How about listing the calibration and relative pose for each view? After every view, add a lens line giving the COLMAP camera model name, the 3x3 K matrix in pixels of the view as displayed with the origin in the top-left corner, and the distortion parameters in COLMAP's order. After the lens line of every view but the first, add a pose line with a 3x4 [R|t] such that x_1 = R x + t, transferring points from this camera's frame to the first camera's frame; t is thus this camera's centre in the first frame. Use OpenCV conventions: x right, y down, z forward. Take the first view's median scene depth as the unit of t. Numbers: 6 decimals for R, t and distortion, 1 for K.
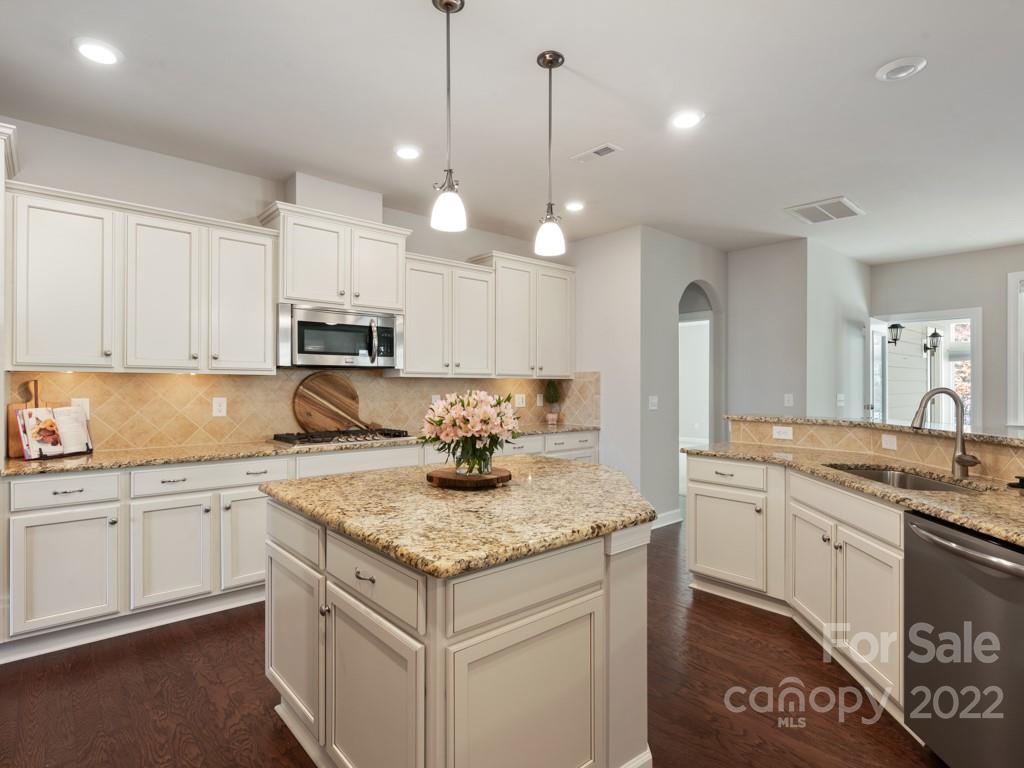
lens RADIAL K [[554.7, 0, 508.5], [0, 554.7, 386.8], [0, 0, 1]] dist [-0.003303, 0.000538]
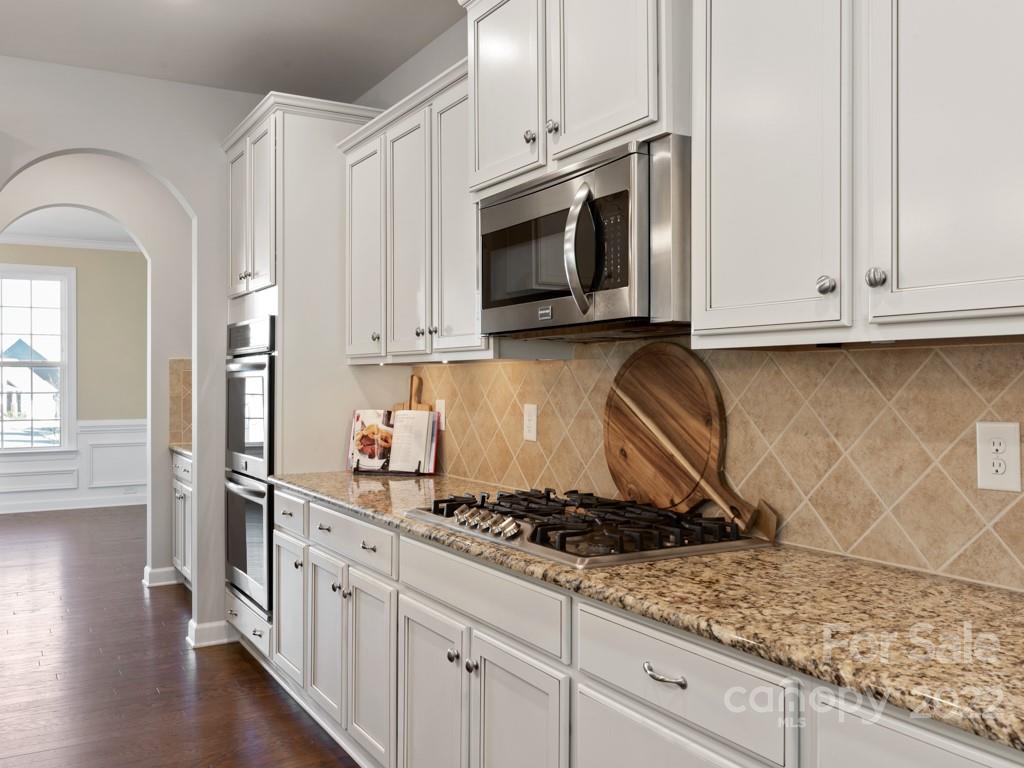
lens RADIAL K [[903.2, 0, 507.2], [0, 903.2, 386.6], [0, 0, 1]] dist [-0.004319, 0.019795]
pose [[-0.191794, 0.005630, -0.981419, 0.287486], [0.001935, 0.999984, 0.005358, -0.001833], [0.981433, -0.000872, -0.191802, 1.022413]]
